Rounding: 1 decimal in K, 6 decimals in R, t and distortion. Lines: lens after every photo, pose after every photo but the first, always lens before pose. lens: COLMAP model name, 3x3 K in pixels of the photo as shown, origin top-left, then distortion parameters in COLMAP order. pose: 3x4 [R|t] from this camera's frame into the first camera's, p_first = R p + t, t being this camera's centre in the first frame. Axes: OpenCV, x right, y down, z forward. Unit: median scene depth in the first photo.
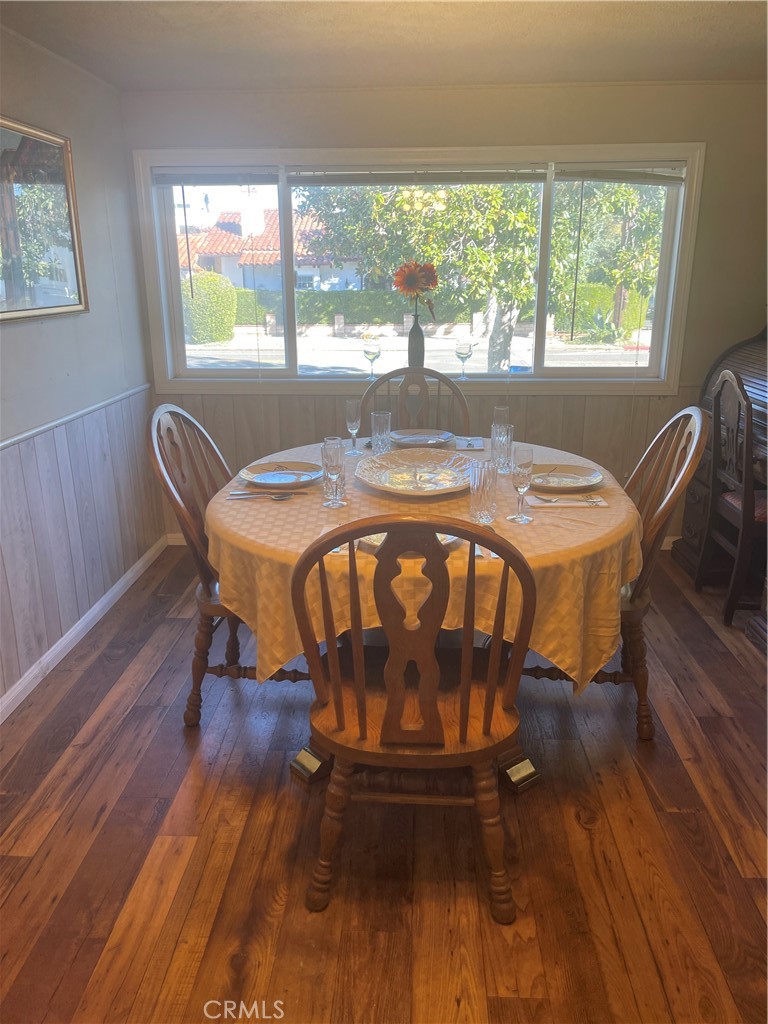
lens RADIAL K [[777.8, 0, 386.2], [0, 777.8, 508.6], [0, 0, 1]] dist [-0.008063, -0.008726]
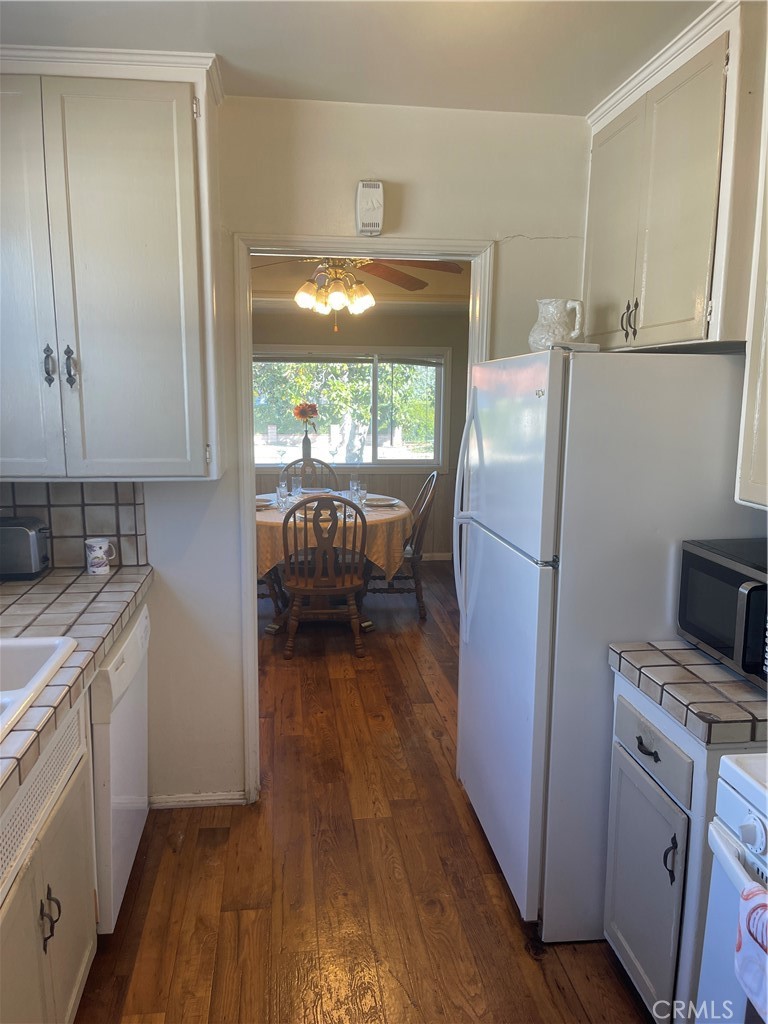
lens RADIAL K [[777.8, 0, 381.6], [0, 777.8, 512.5], [0, 0, 1]] dist [-0.008063, -0.008726]
pose [[0.984680, -0.013623, 0.173835, -0.215204], [0.036631, 0.990858, -0.129842, 0.362591], [-0.170477, 0.134221, 0.976177, -1.551810]]
